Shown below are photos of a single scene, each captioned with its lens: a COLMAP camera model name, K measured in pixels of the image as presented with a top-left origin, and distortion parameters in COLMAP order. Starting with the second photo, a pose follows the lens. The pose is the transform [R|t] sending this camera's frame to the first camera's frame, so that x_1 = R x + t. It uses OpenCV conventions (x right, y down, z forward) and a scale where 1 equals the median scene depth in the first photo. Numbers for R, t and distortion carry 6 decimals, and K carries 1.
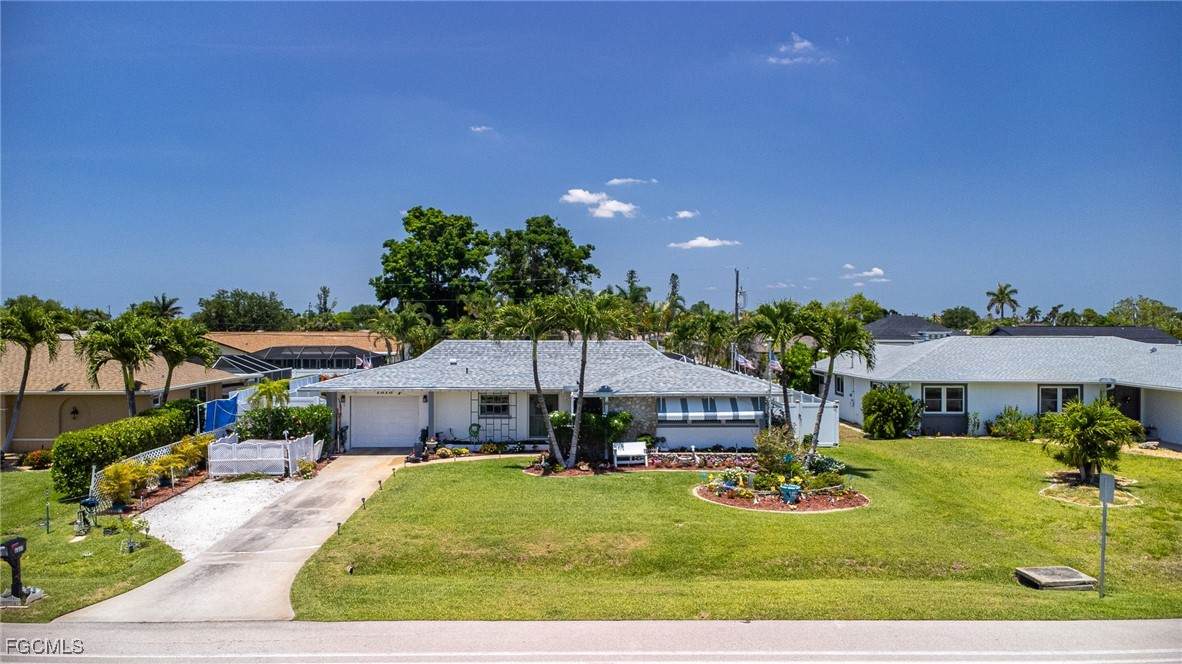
lens RADIAL K [[842.5, 0, 591.0], [0, 842.5, 332.0], [0, 0, 1]] dist [0.000638, 0.001214]
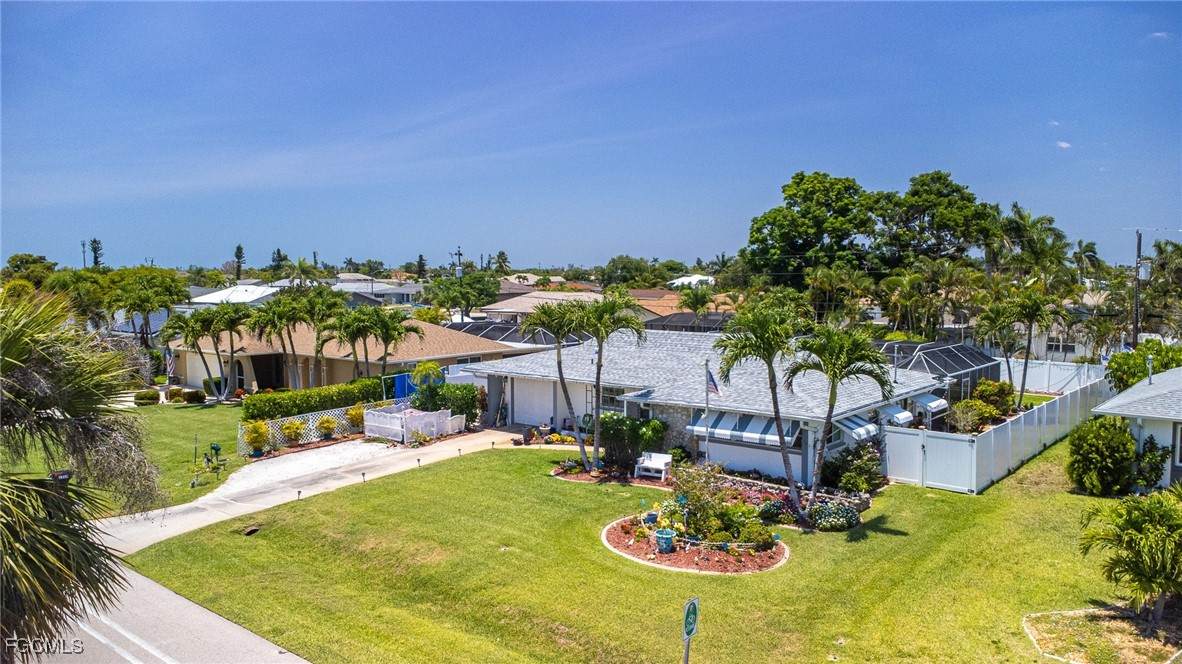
lens RADIAL K [[857.6, 0, 591.0], [0, 857.6, 332.0], [0, 0, 1]] dist [0.016253, 0.001654]
pose [[0.772189, 0.043876, -0.633876, 0.585439], [-0.007433, 0.998168, 0.060037, -0.060089], [0.635349, -0.041648, 0.771101, 0.223913]]
